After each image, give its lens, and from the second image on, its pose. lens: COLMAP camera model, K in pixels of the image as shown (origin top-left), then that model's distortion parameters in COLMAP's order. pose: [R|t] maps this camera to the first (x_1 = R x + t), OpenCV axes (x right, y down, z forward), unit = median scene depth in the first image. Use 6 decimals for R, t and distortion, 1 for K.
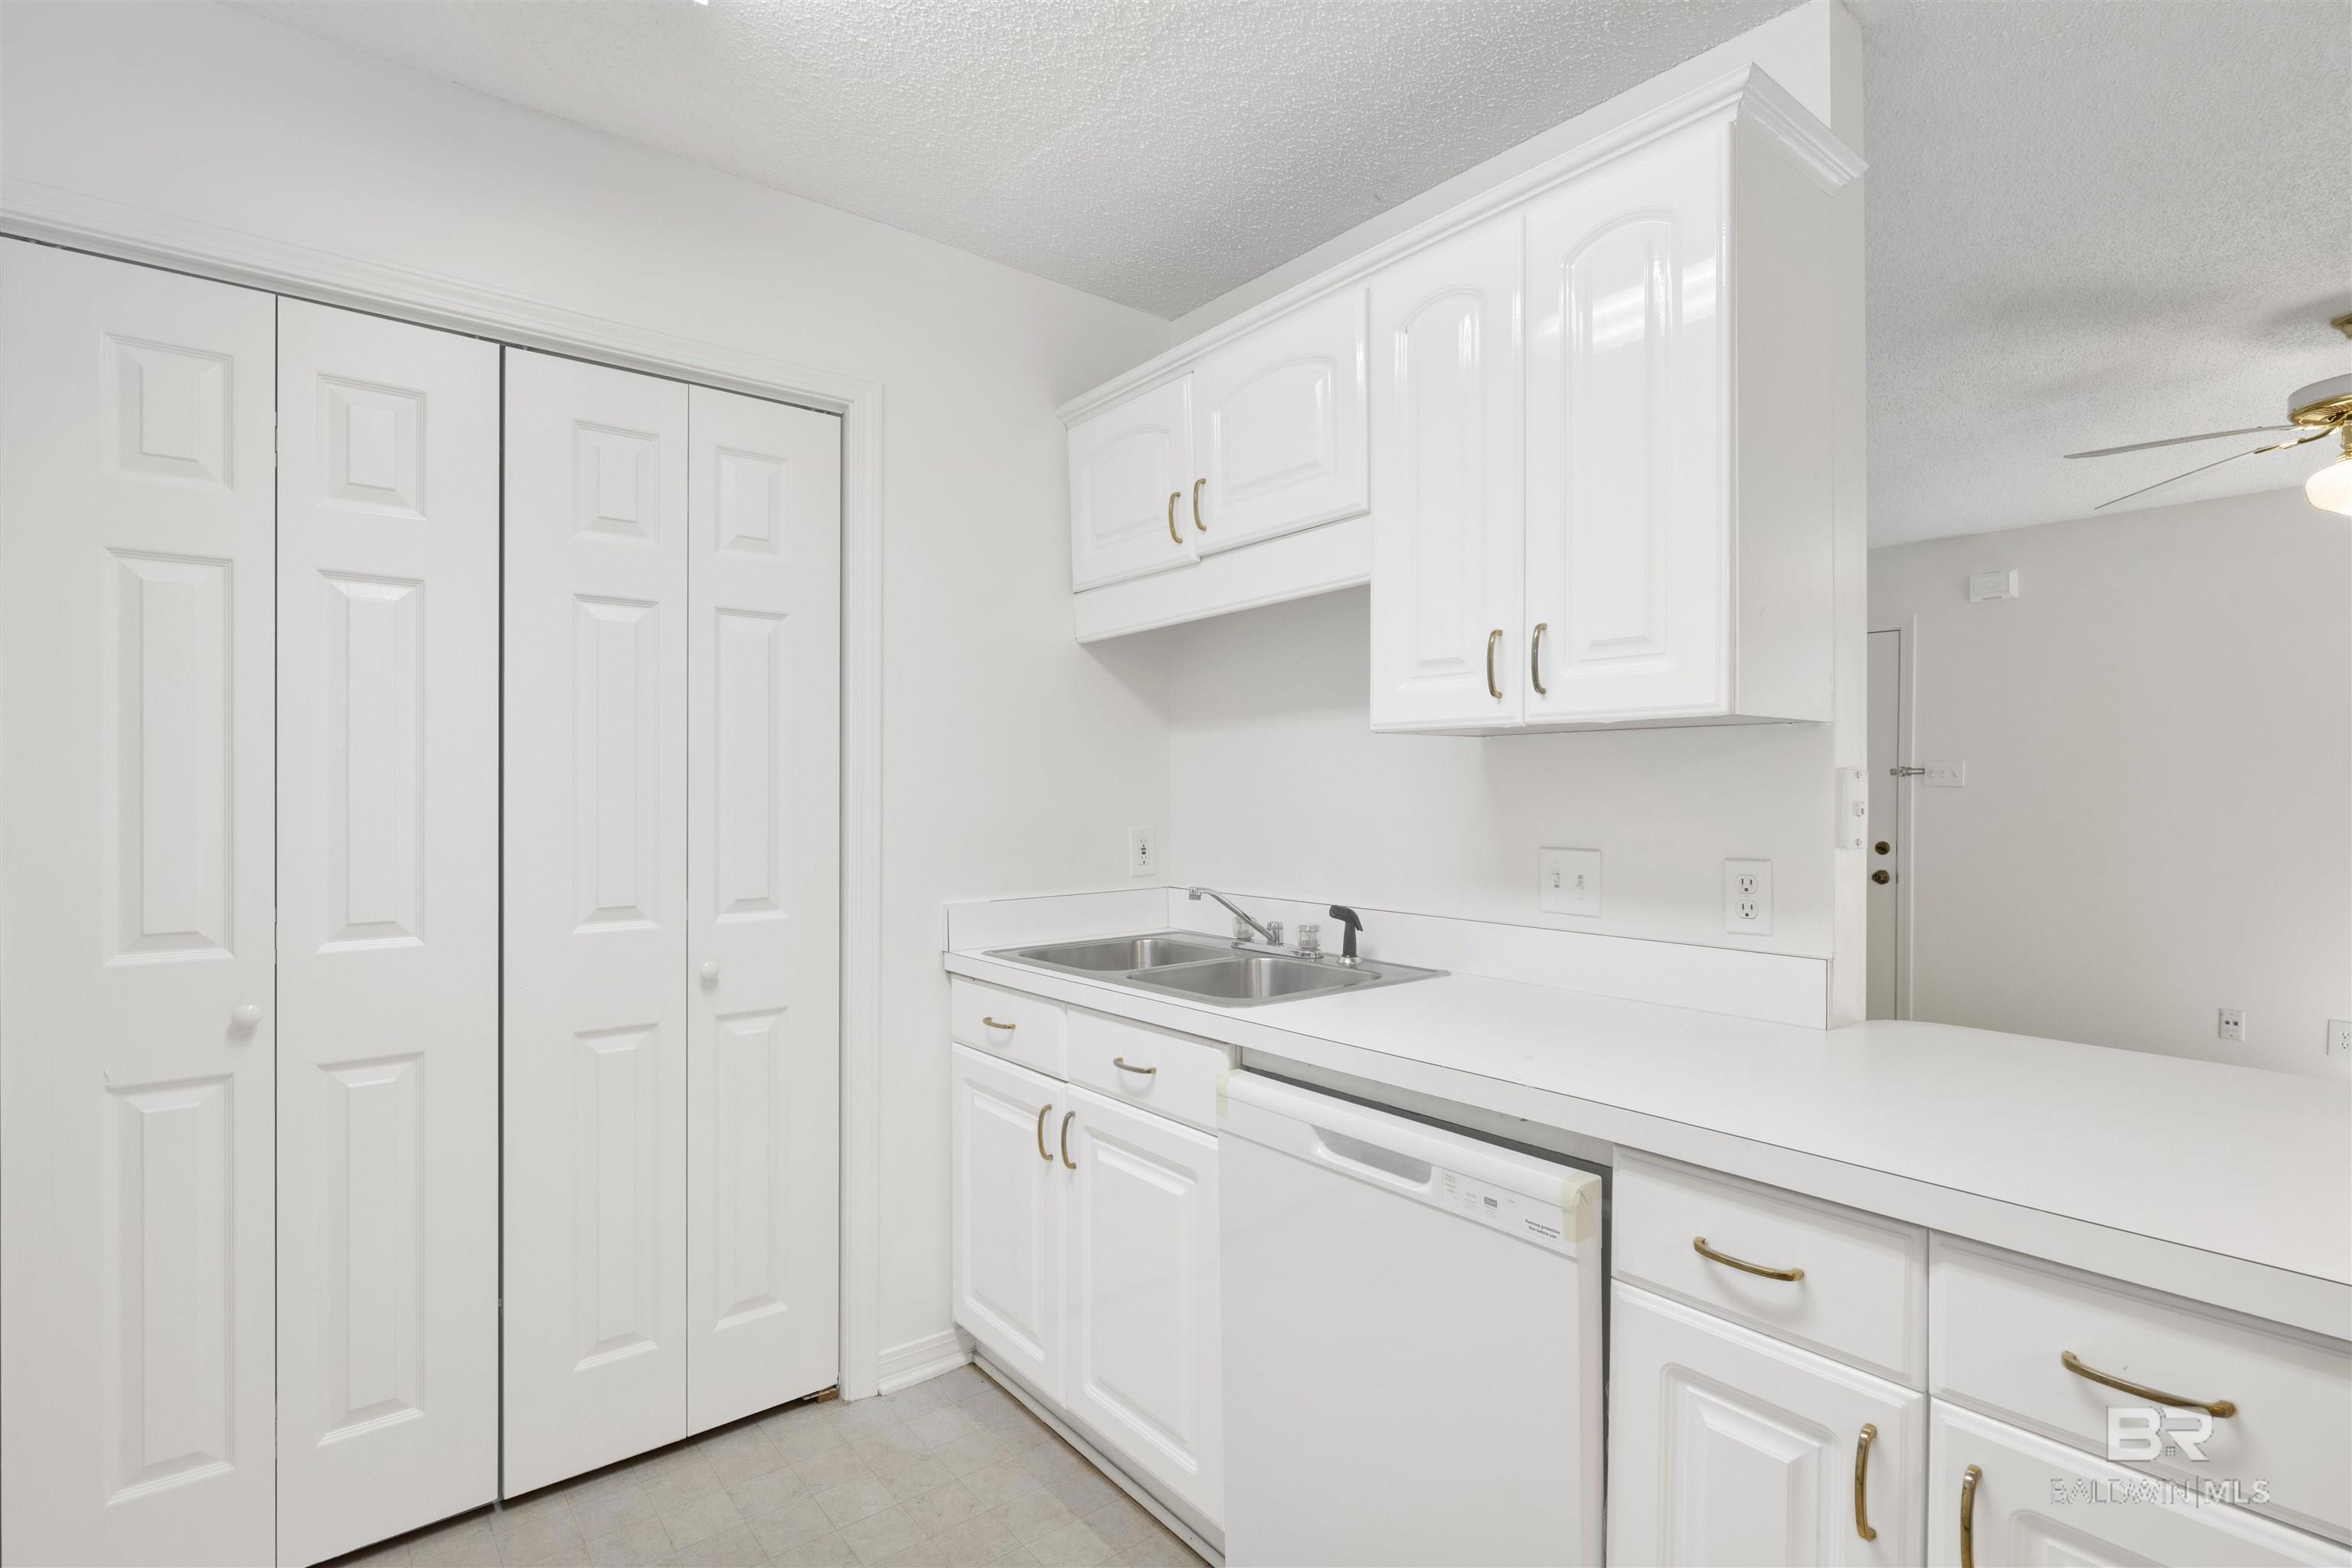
lens RADIAL K [[1129.7, 0, 1194.0], [0, 1129.7, 791.0], [0, 0, 1]] dist [-0.005893, 0.001218]
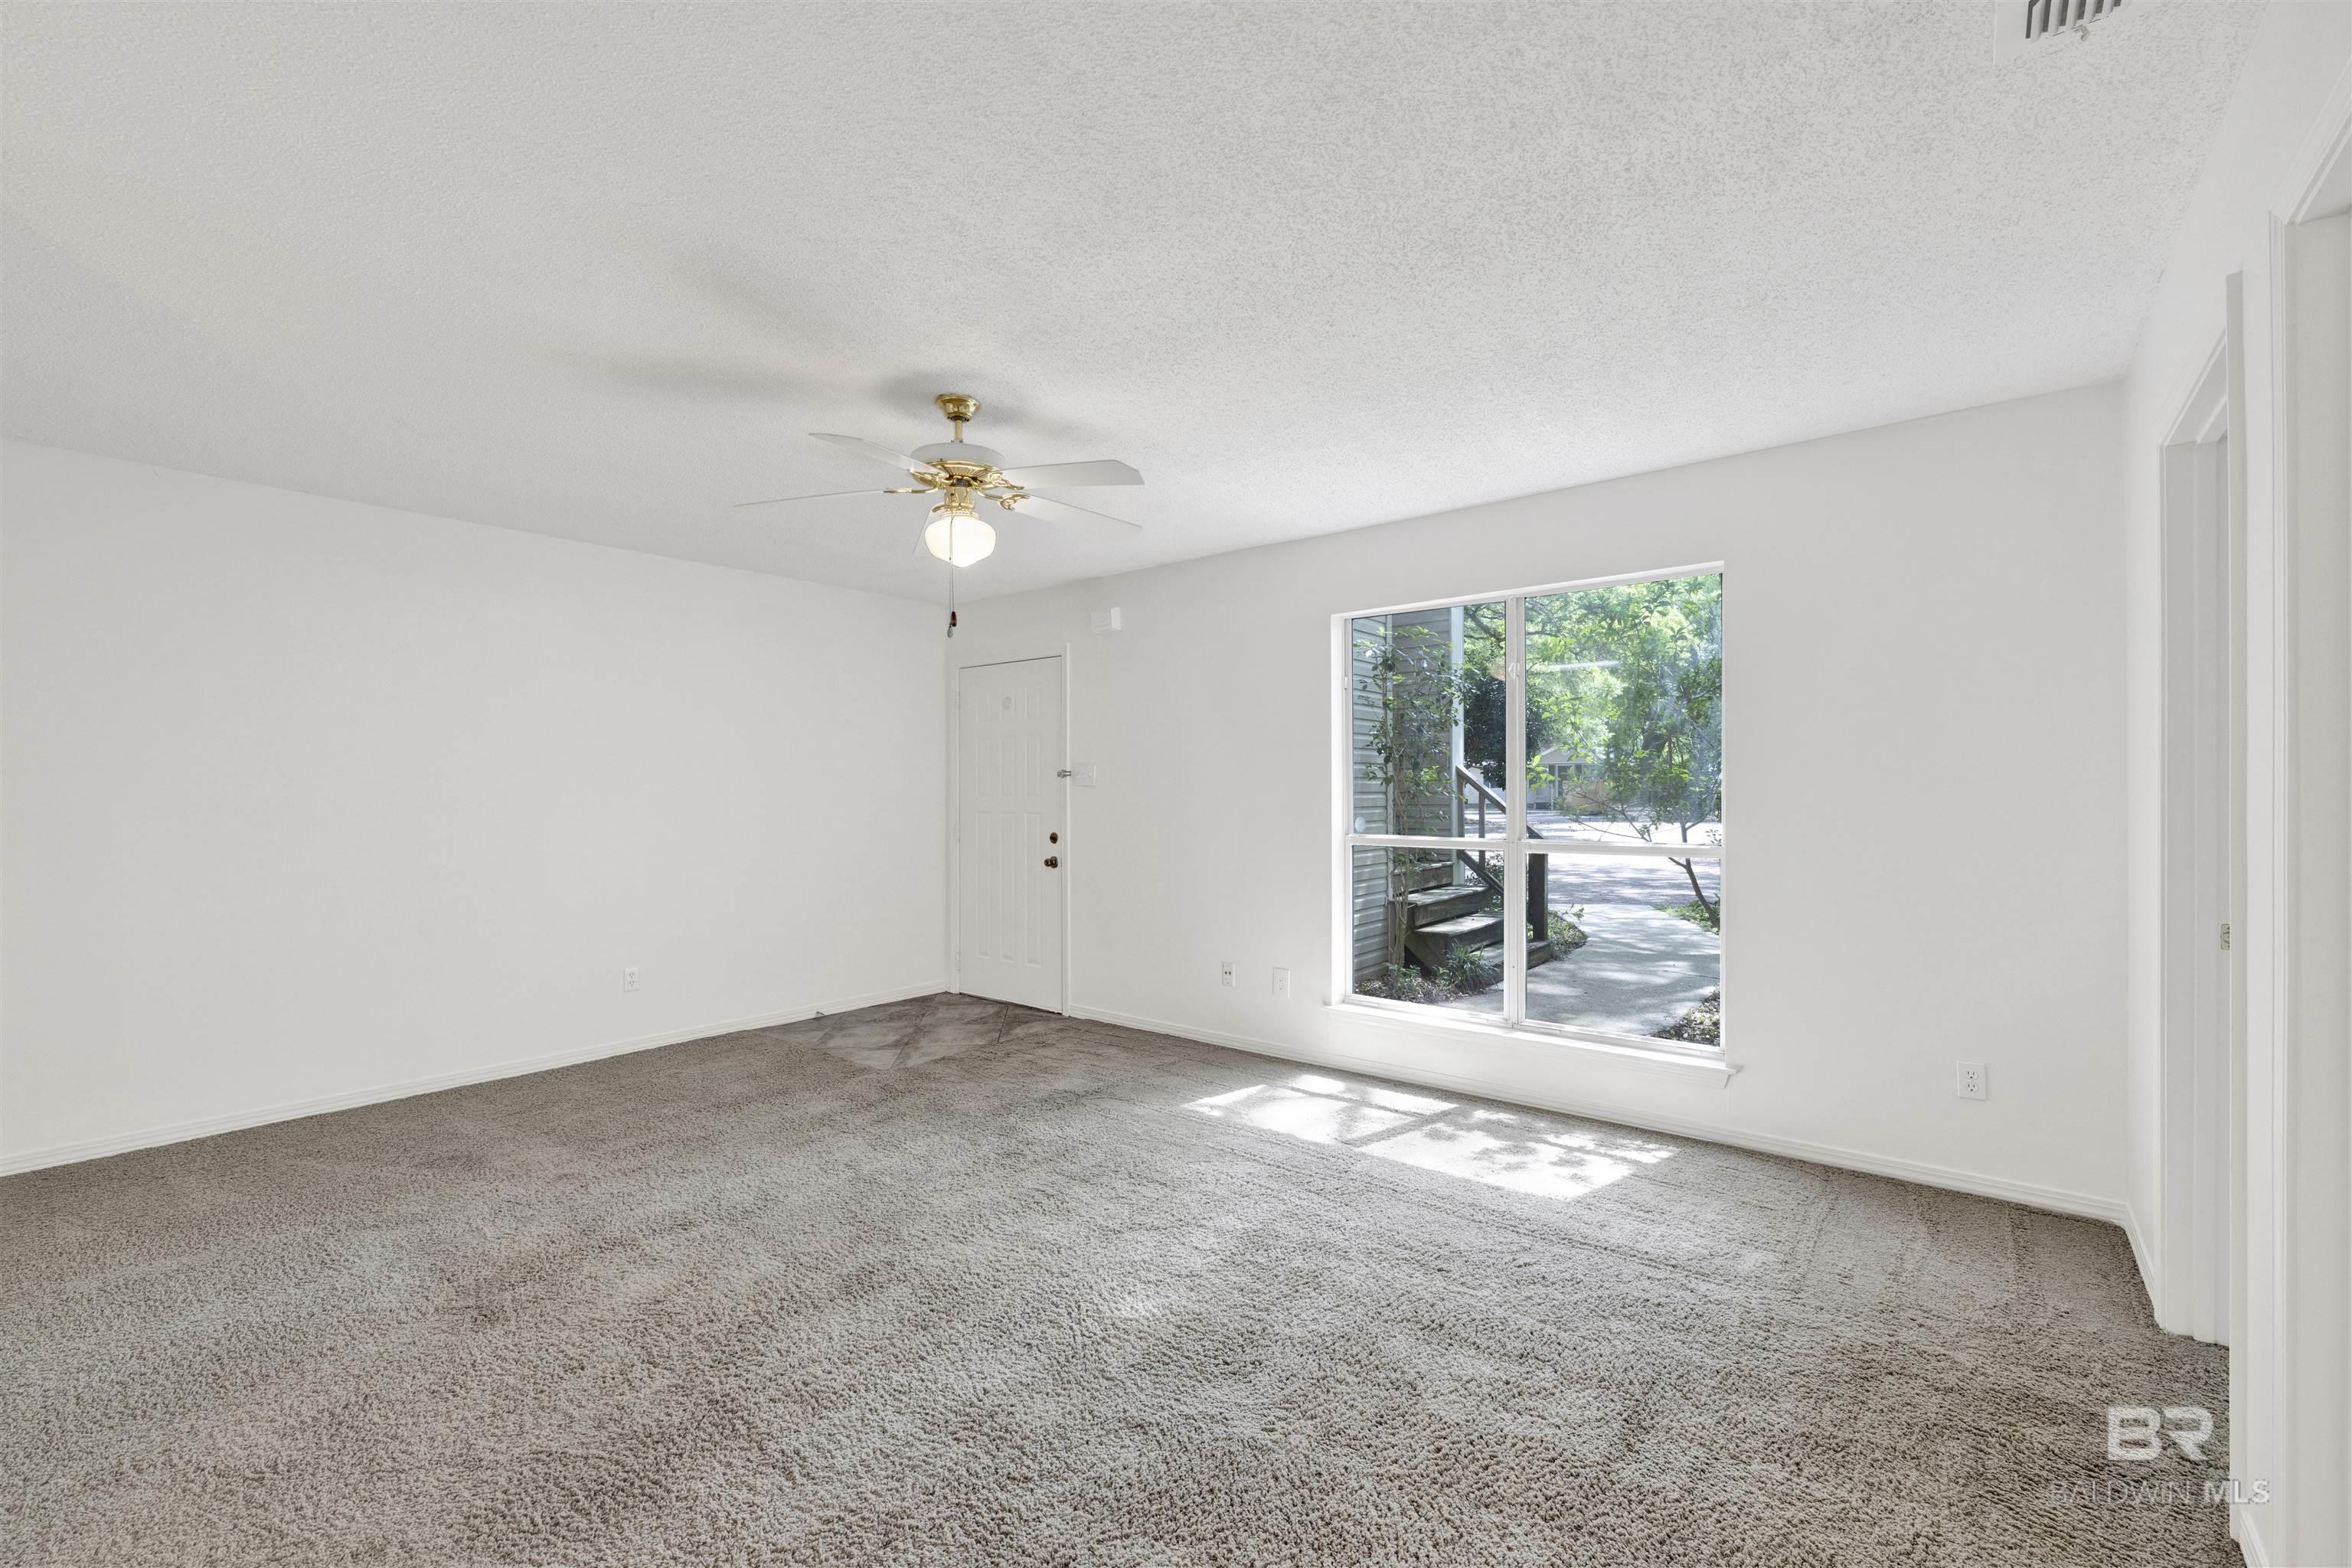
lens RADIAL K [[1028.2, 0, 1163.6], [0, 1028.2, 781.3], [0, 0, 1]] dist [0.001978, 0.000804]
pose [[0.979275, -0.010896, 0.202244, 1.308663], [0.012598, 0.999895, -0.007135, 0.000179], [-0.202145, 0.009535, 0.979309, -0.223619]]
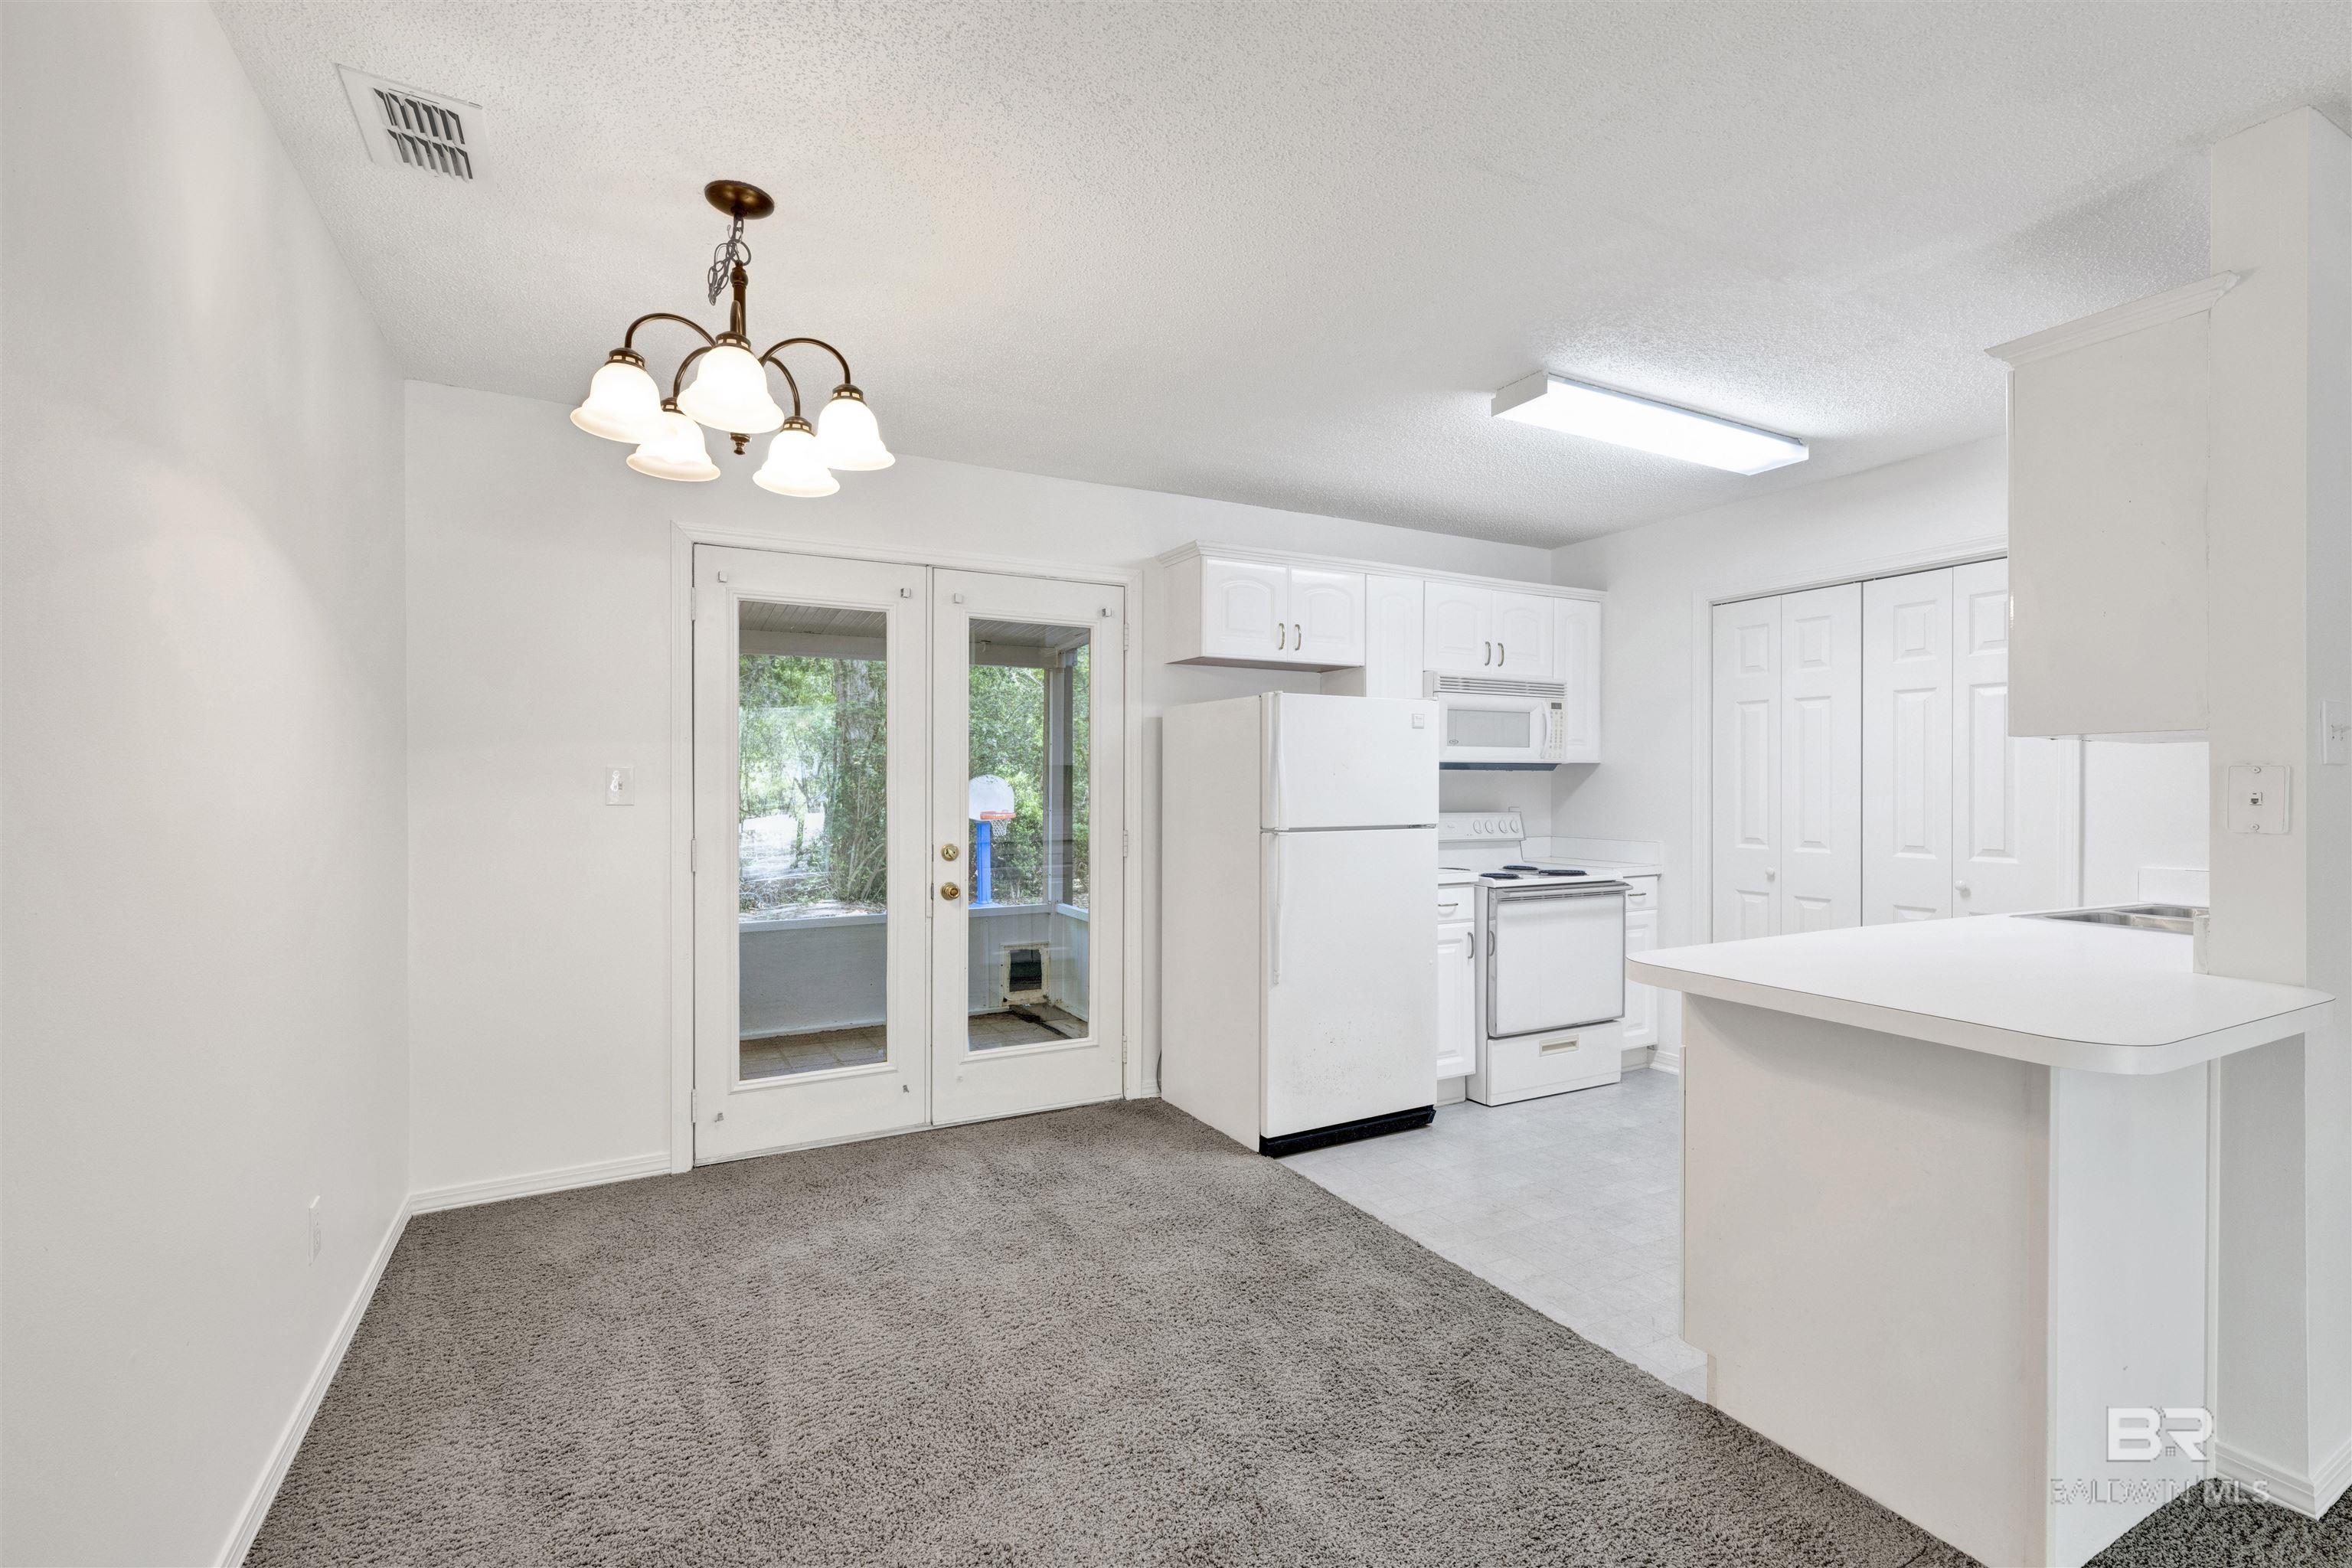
lens RADIAL K [[1028.2, 0, 1169.9], [0, 1028.2, 787.1], [0, 0, 1]] dist [0.001978, 0.000804]
pose [[-0.201905, -0.001276, -0.979404, 1.526400], [-0.005021, 0.999987, -0.000268, 0.006986], [0.979392, 0.004863, -0.201909, 0.091128]]
